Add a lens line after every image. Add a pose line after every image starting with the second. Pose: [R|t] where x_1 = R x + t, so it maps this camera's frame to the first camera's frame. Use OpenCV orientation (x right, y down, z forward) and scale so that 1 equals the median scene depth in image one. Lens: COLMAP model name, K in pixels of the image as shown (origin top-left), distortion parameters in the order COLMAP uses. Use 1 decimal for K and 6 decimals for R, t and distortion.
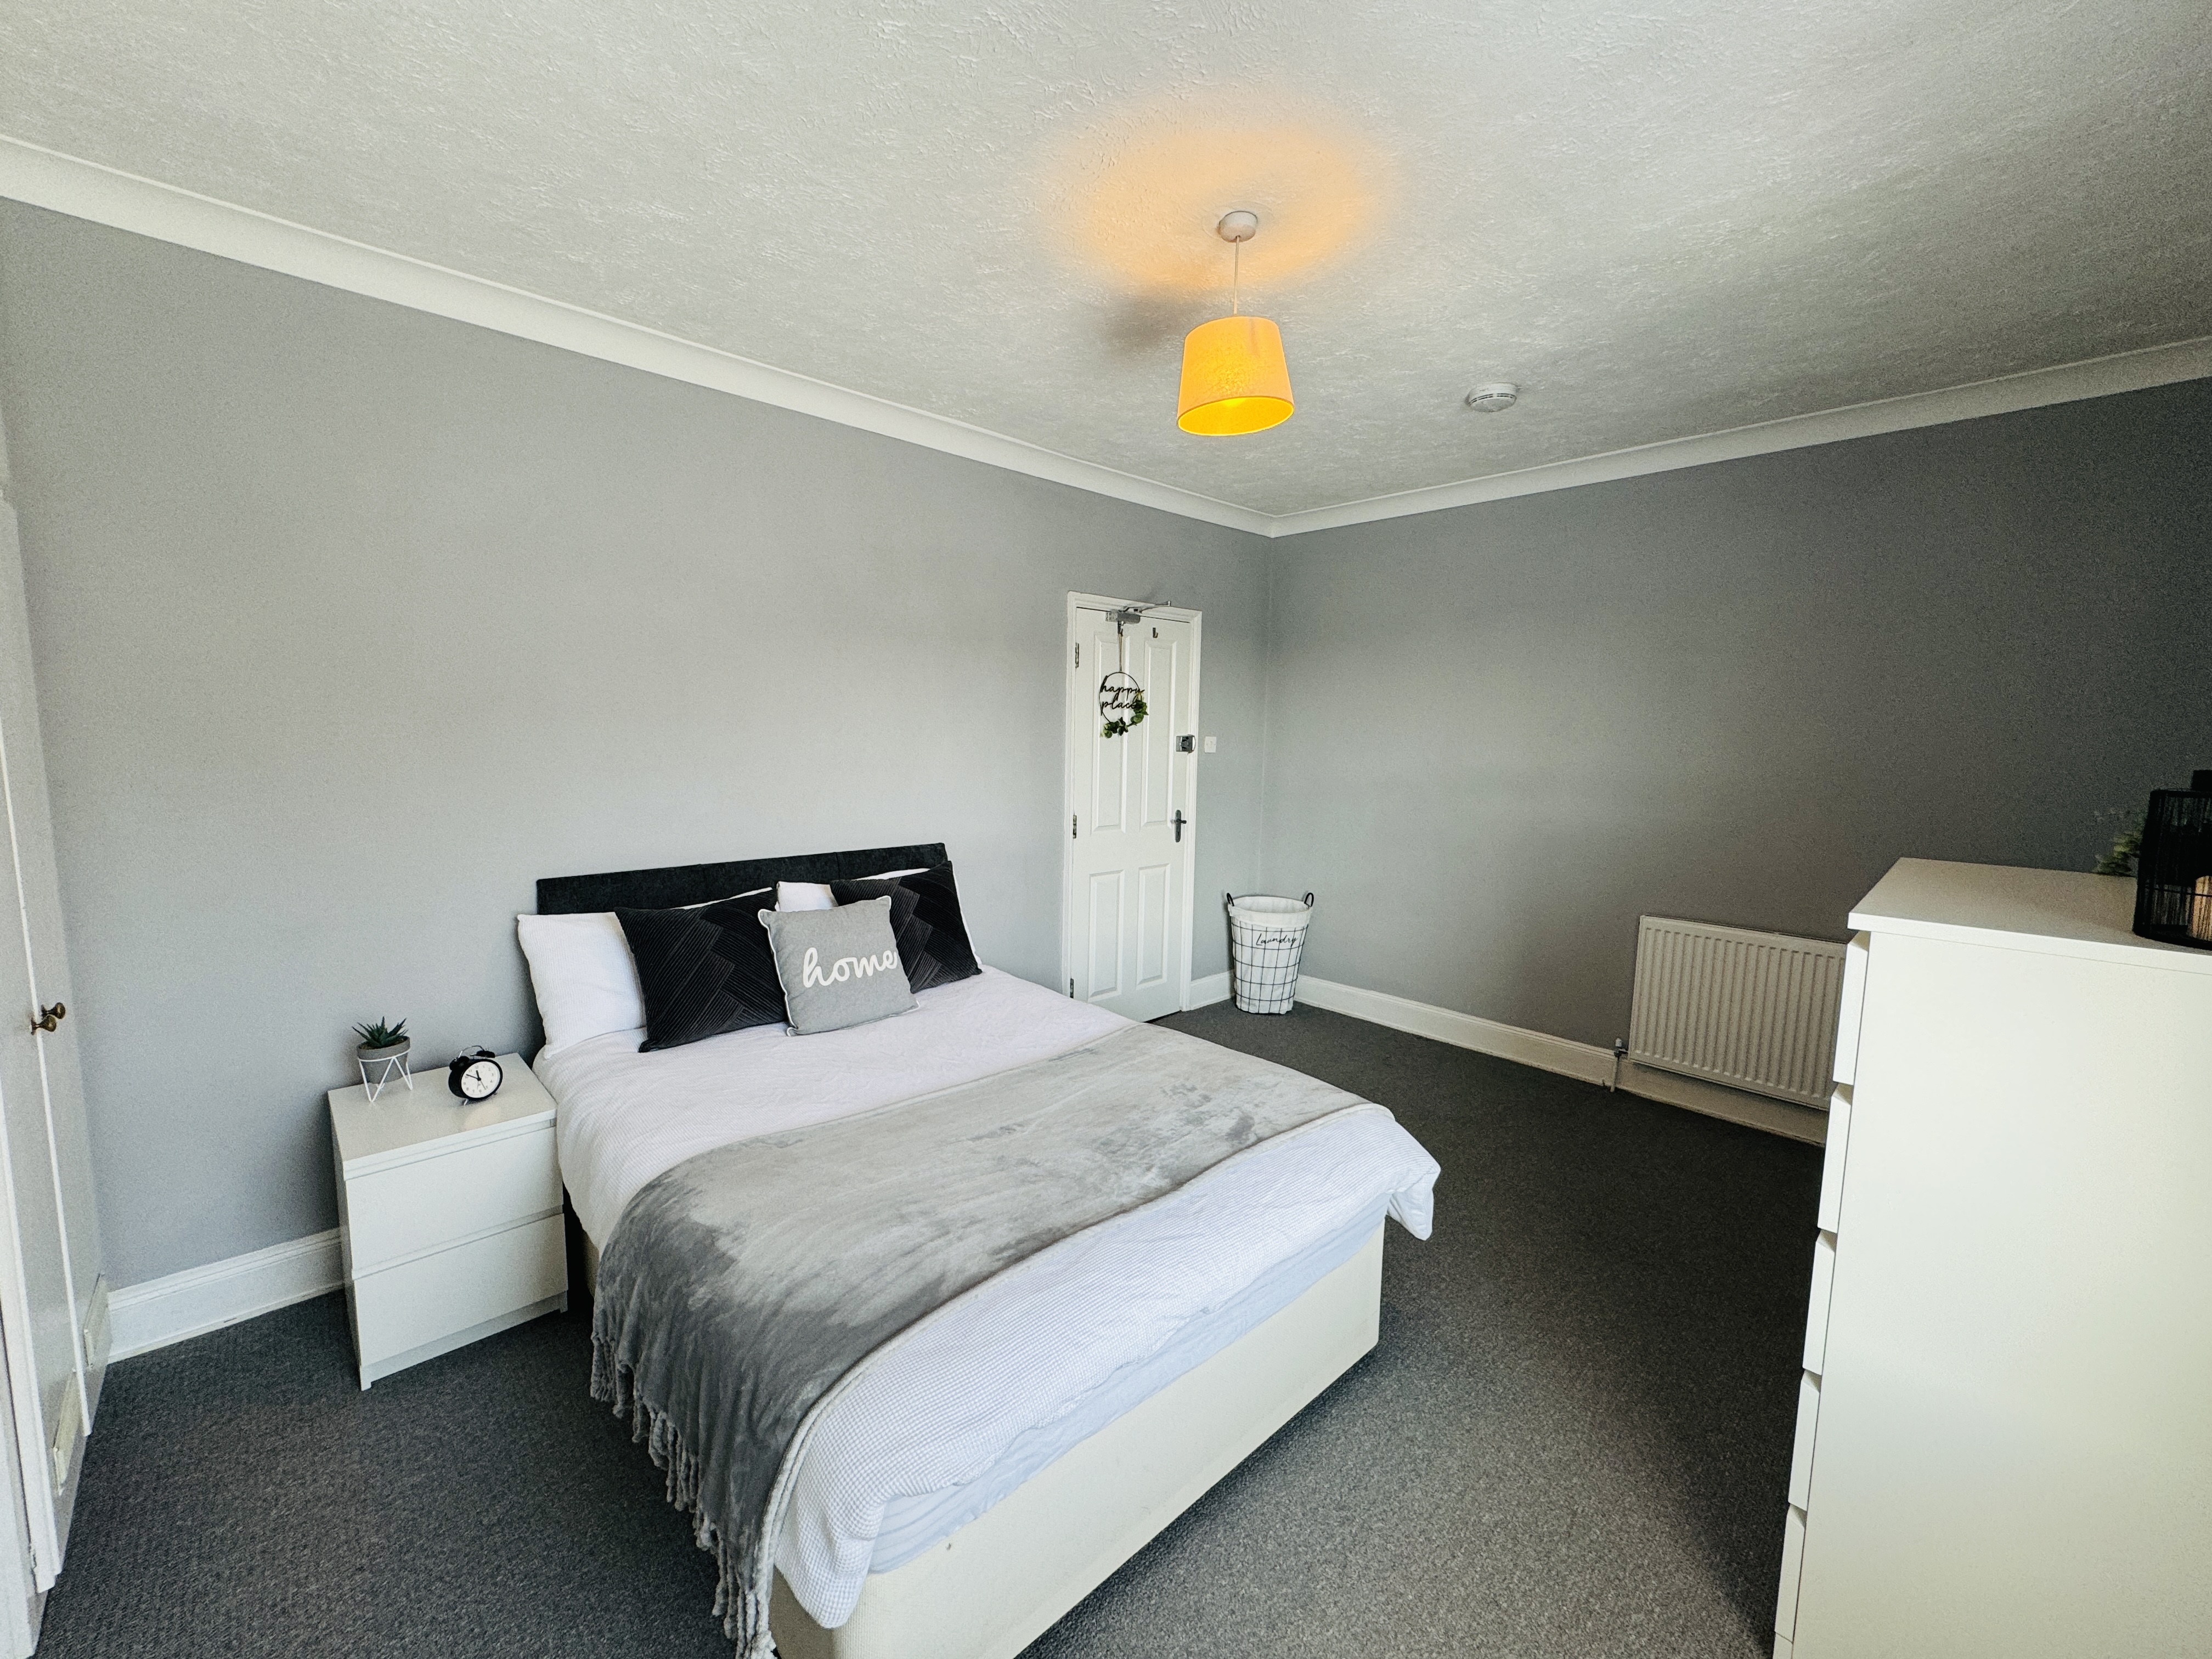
lens RADIAL K [[877.8, 0, 1105.7], [0, 877.8, 827.1], [0, 0, 1]] dist [-0.000974, 0.000409]
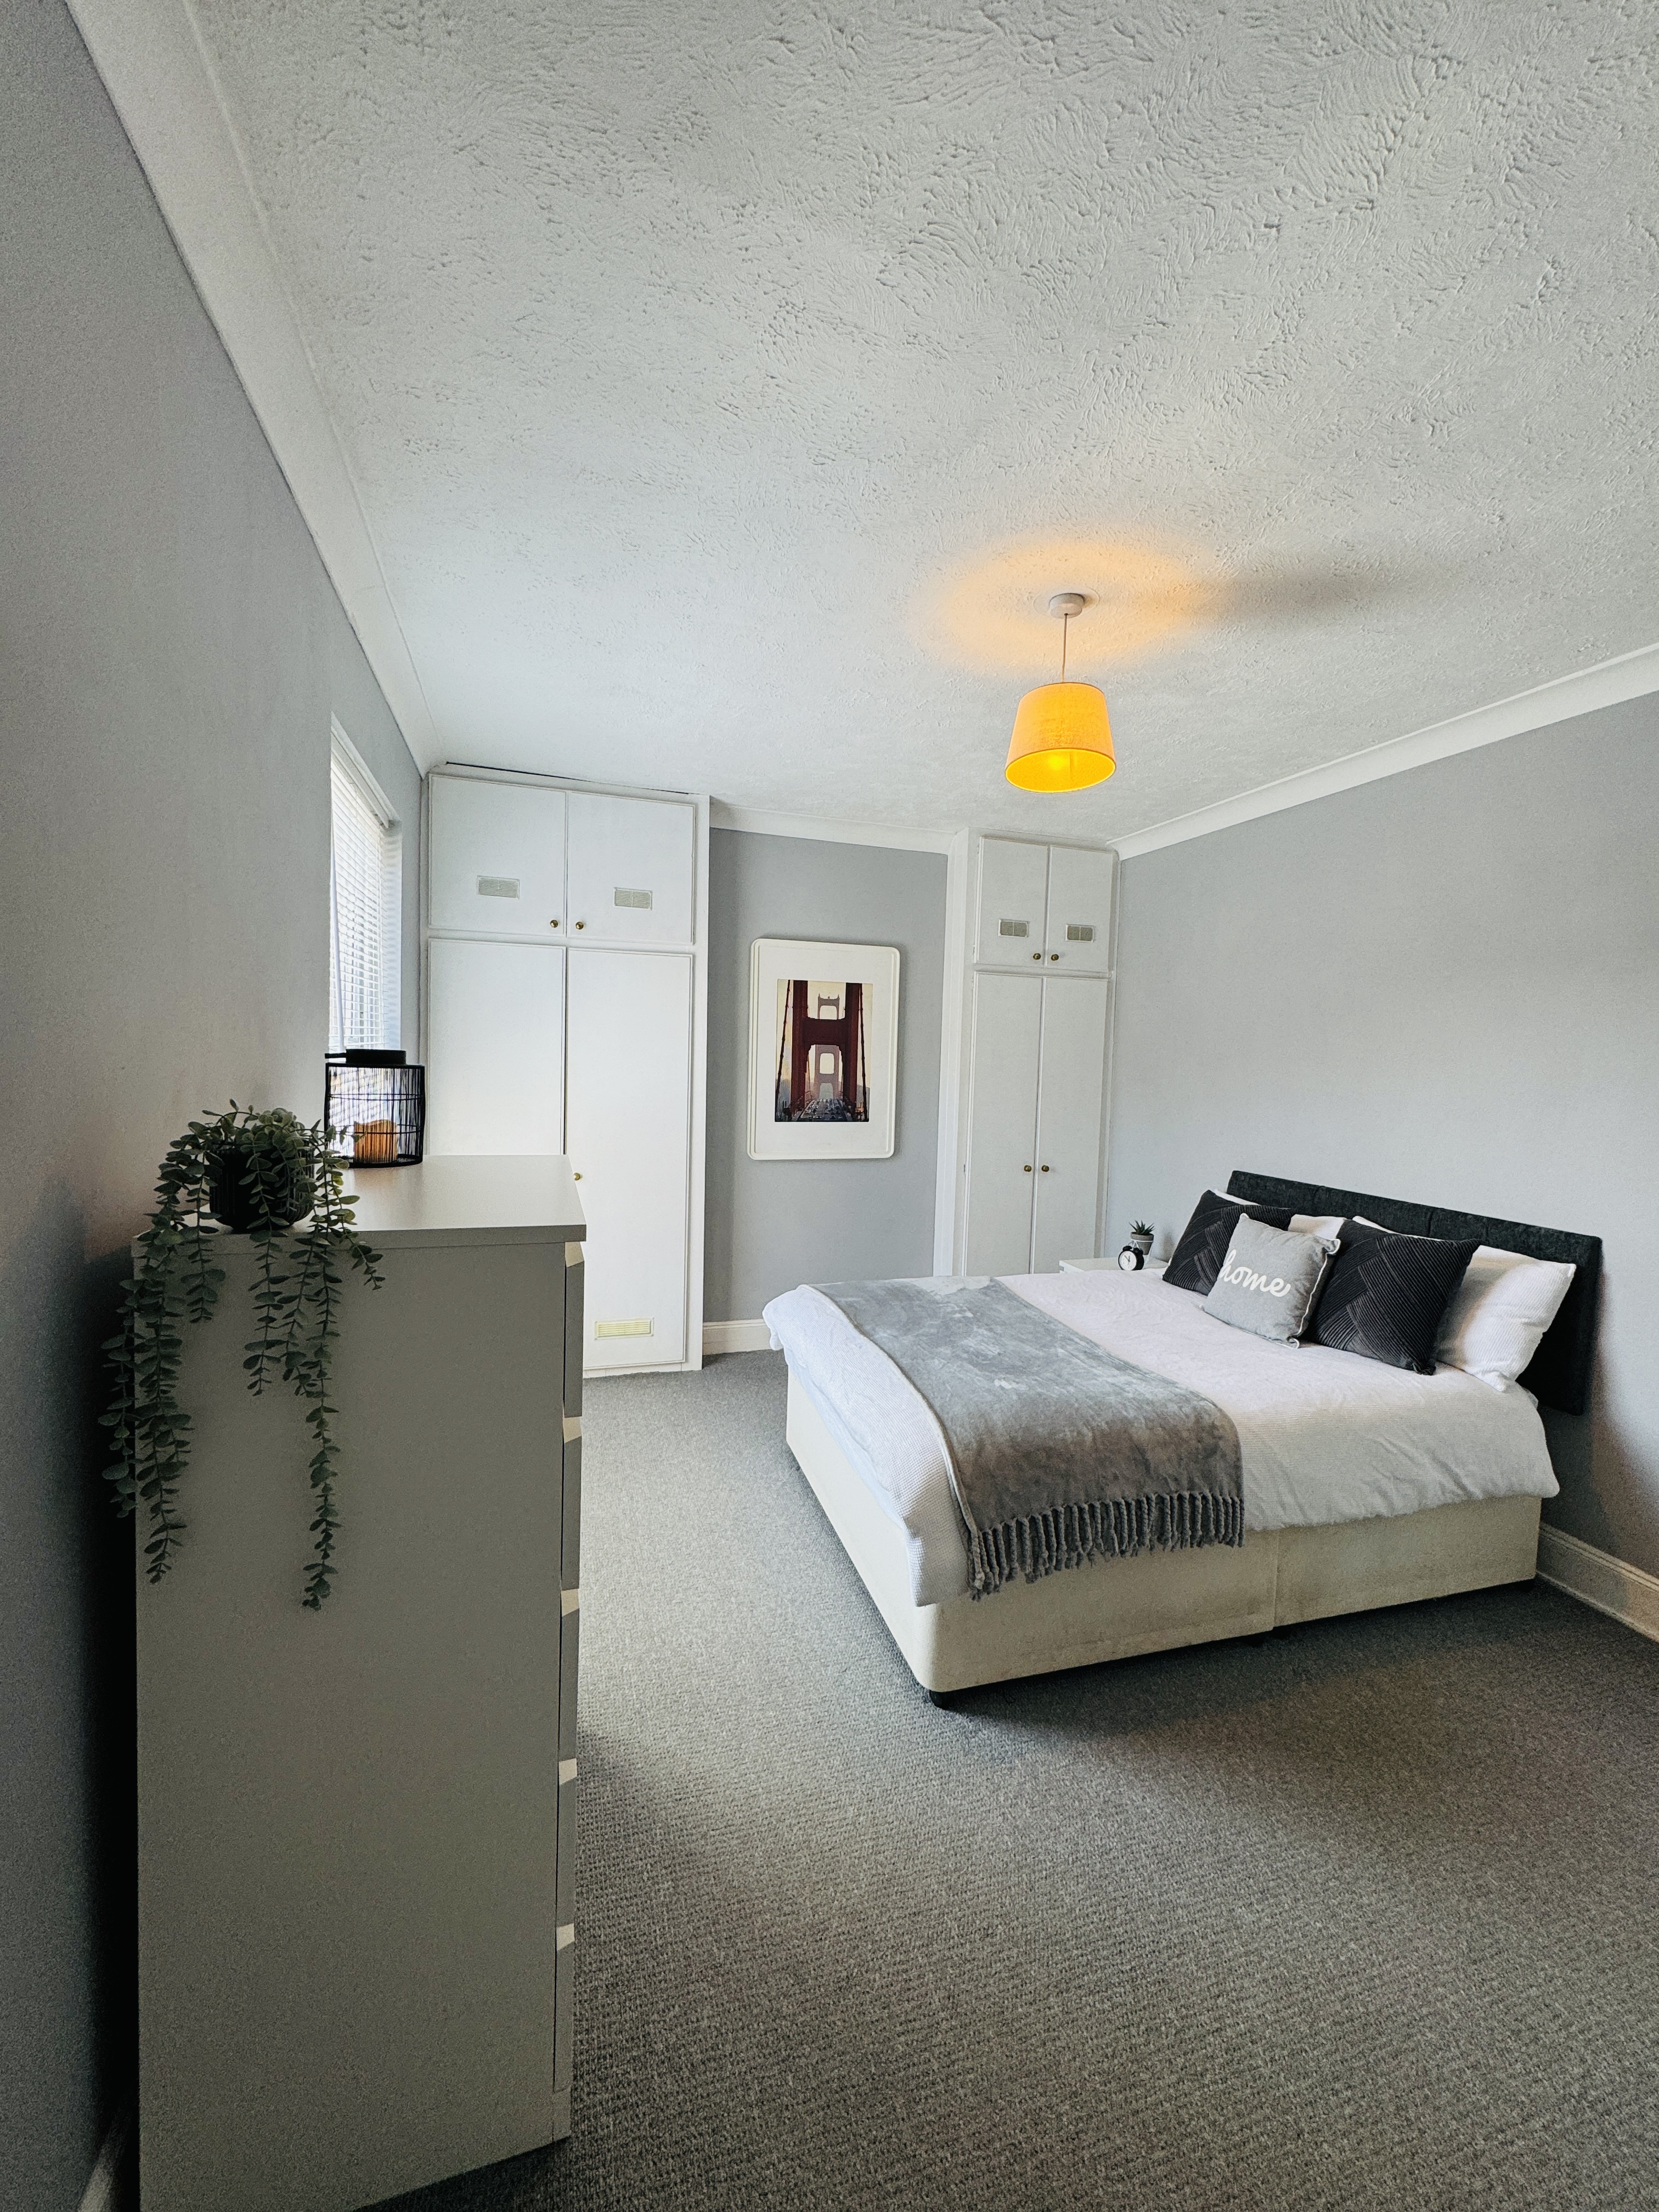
lens RADIAL K [[877.8, 0, 831.3], [0, 877.8, 1103.7], [0, 0, 1]] dist [-0.000974, 0.000409]
pose [[-0.436340, 0.022210, -0.899508, 0.980772], [-0.137846, 0.986244, 0.091219, -0.092651], [0.889160, 0.163796, -0.427276, 0.995073]]
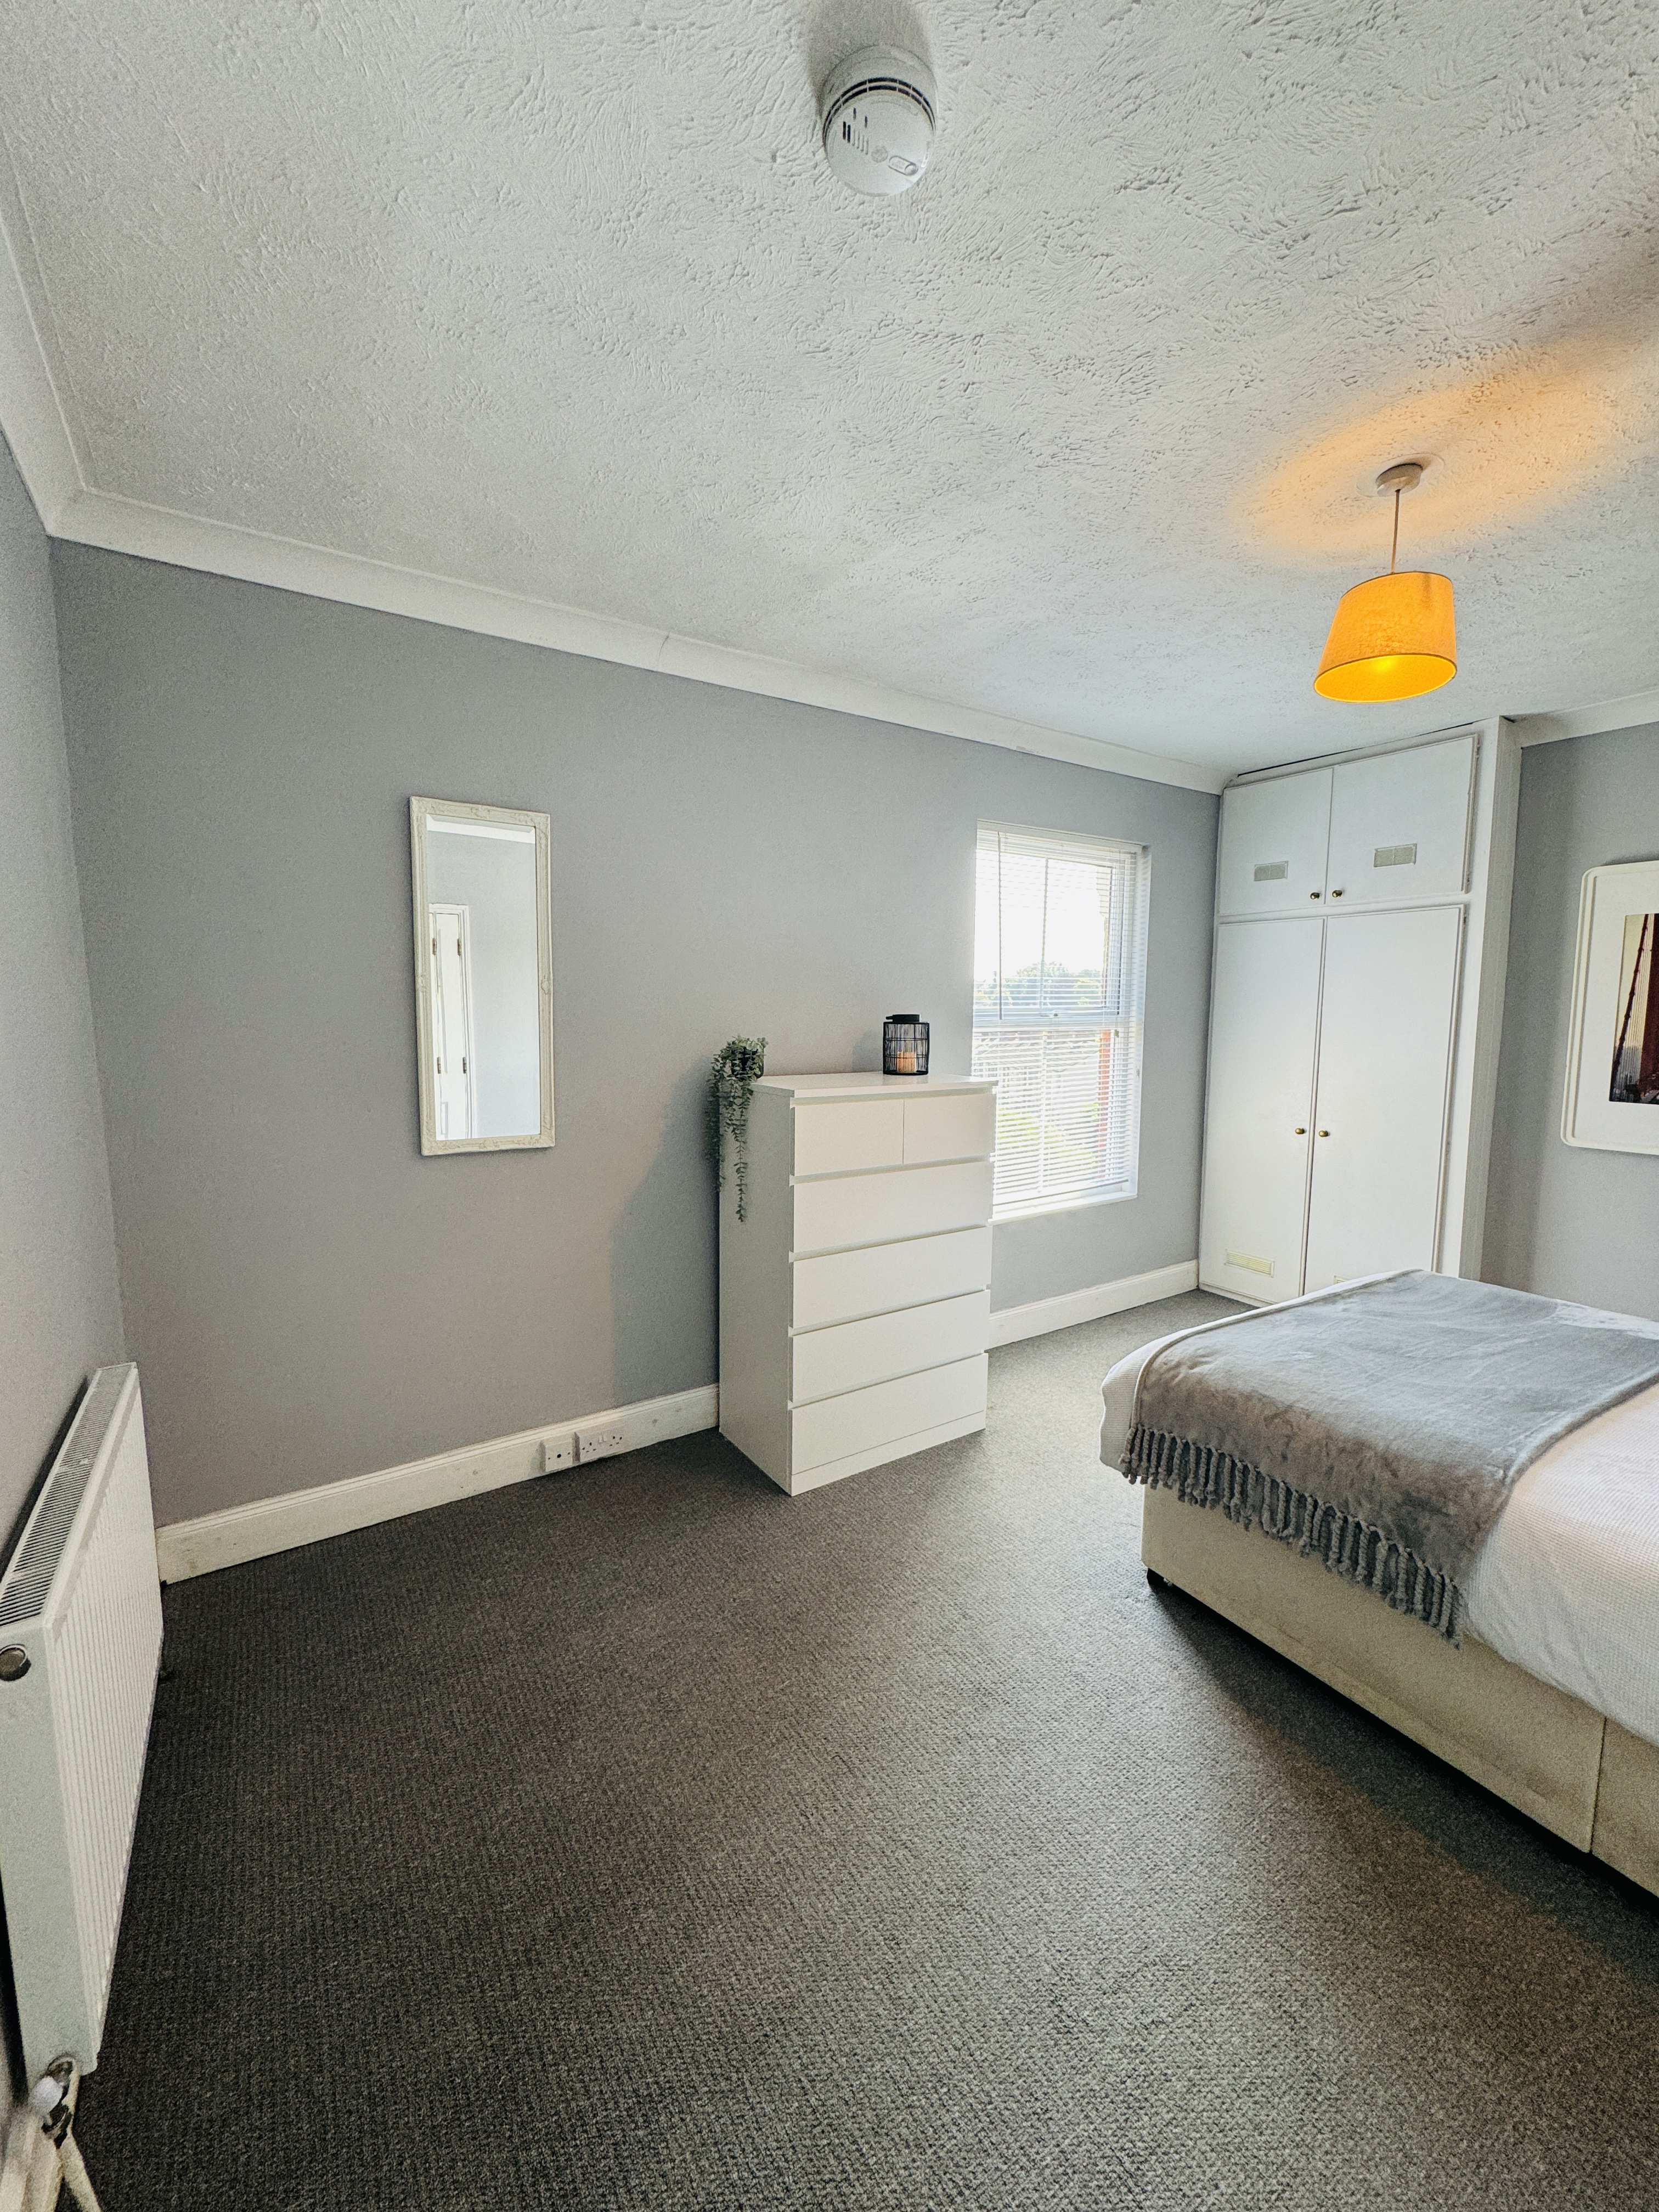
lens RADIAL K [[877.8, 0, 831.4], [0, 877.8, 1102.8], [0, 0, 1]] dist [-0.000974, 0.000409]
pose [[-0.982885, -0.038487, 0.180157, 0.423274], [0.002578, 0.974965, 0.222344, -0.180361], [-0.184204, 0.219003, -0.958179, 1.647551]]
